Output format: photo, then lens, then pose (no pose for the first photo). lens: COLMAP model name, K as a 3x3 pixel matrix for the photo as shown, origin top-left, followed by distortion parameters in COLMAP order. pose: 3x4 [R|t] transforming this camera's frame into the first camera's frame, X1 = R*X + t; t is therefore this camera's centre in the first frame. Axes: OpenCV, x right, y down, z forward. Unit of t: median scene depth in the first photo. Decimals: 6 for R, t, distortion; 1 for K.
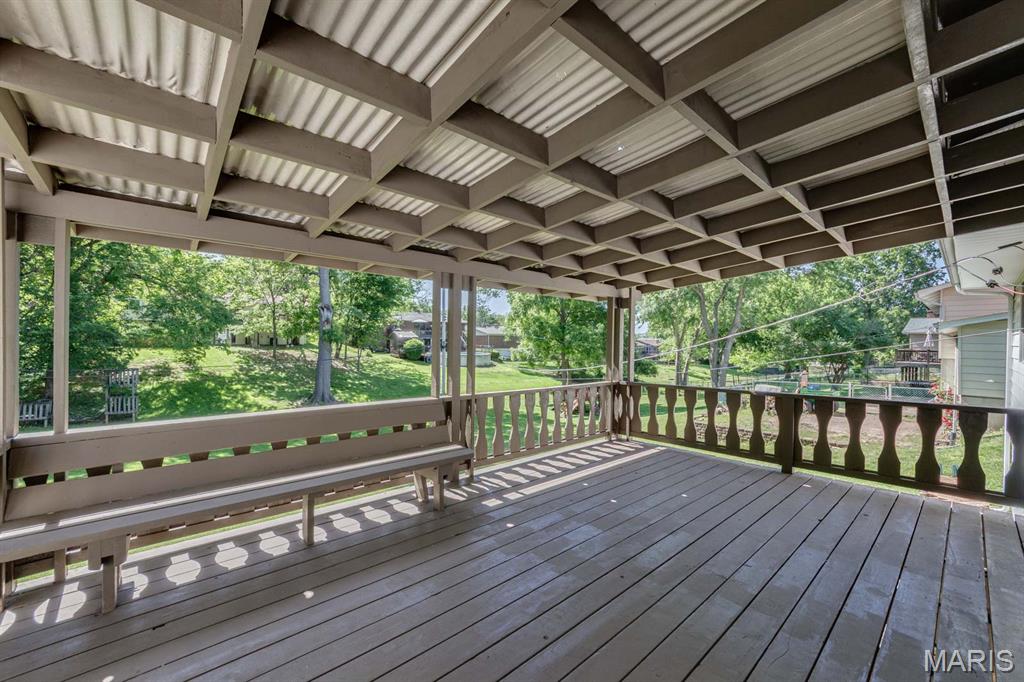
lens RADIAL K [[406.1, 0, 509.0], [0, 406.1, 343.2], [0, 0, 1]] dist [-0.000809, -0.000052]
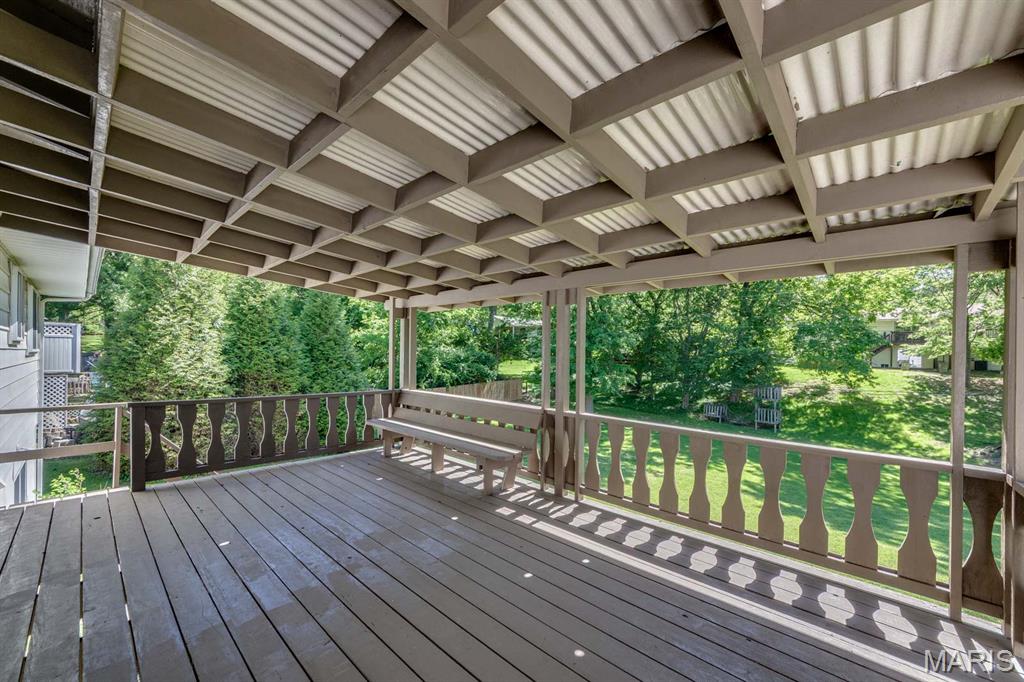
lens RADIAL K [[406.1, 0, 509.0], [0, 406.1, 343.2], [0, 0, 1]] dist [-0.000809, -0.000052]
pose [[0.087621, -0.036302, -0.995492, 0.734242], [-0.019590, 0.999080, -0.038157, 0.002345], [0.995961, 0.022845, 0.086829, 0.661706]]
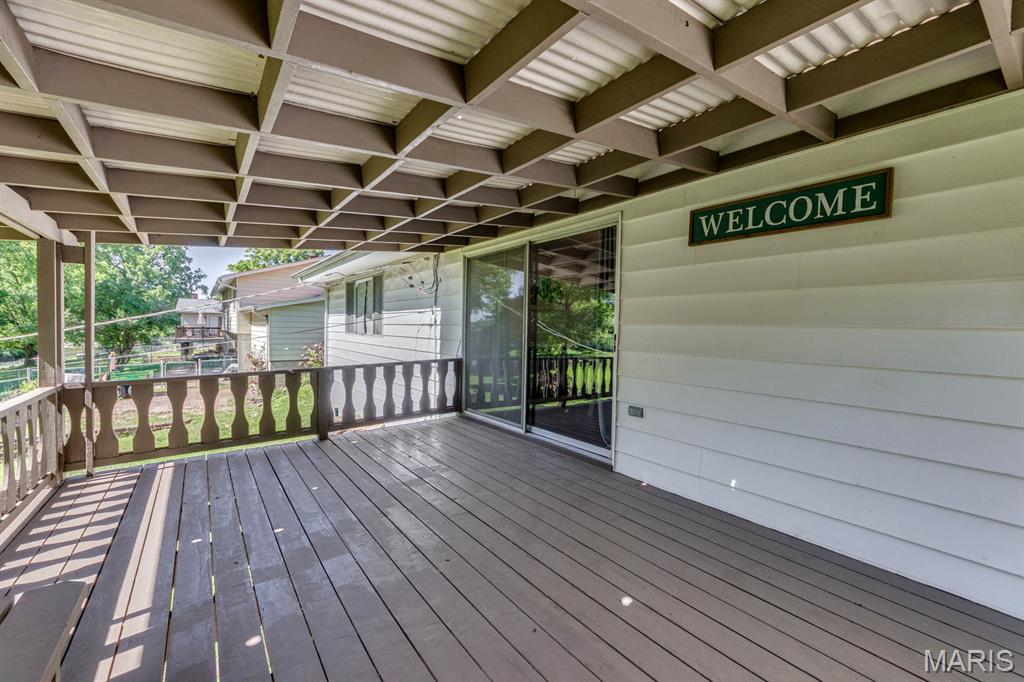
lens RADIAL K [[406.1, 0, 509.0], [0, 406.1, 343.2], [0, 0, 1]] dist [-0.000809, -0.000052]
pose [[0.085191, -0.050688, 0.995074, -0.320952], [-0.001673, 0.998696, 0.051015, 0.004060], [-0.996363, -0.006011, 0.084995, 0.381936]]
